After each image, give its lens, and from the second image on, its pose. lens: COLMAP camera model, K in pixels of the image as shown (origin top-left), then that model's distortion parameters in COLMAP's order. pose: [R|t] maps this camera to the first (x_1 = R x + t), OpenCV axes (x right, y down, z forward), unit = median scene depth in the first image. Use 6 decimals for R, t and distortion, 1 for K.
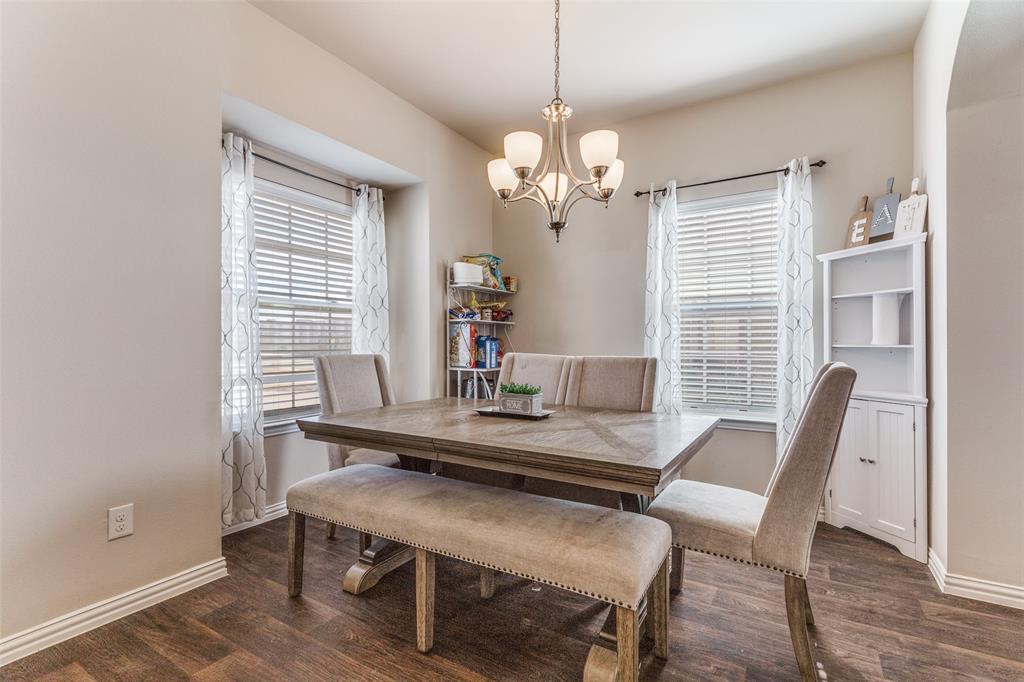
lens RADIAL K [[469.5, 0, 512.0], [0, 469.5, 341.0], [0, 0, 1]] dist [-0.002221, -0.000493]
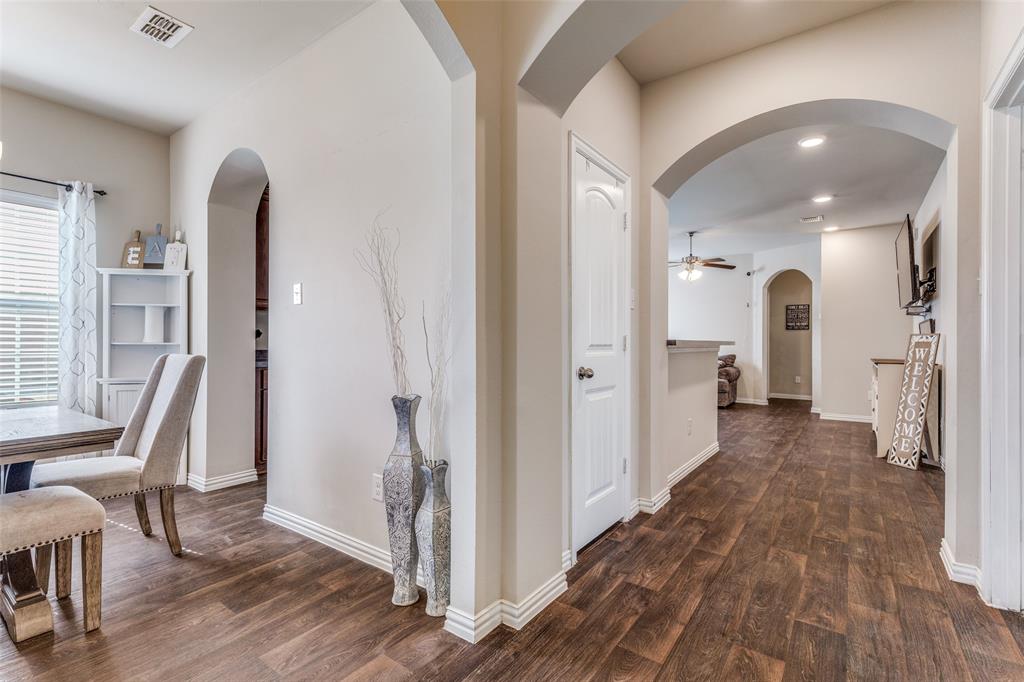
lens RADIAL K [[469.5, 0, 512.0], [0, 469.5, 341.0], [0, 0, 1]] dist [-0.002221, -0.000493]
pose [[0.084500, -0.002827, 0.996419, -0.490860], [-0.012451, 0.999915, 0.003892, -0.015251], [-0.996346, -0.012735, 0.084458, -0.171479]]
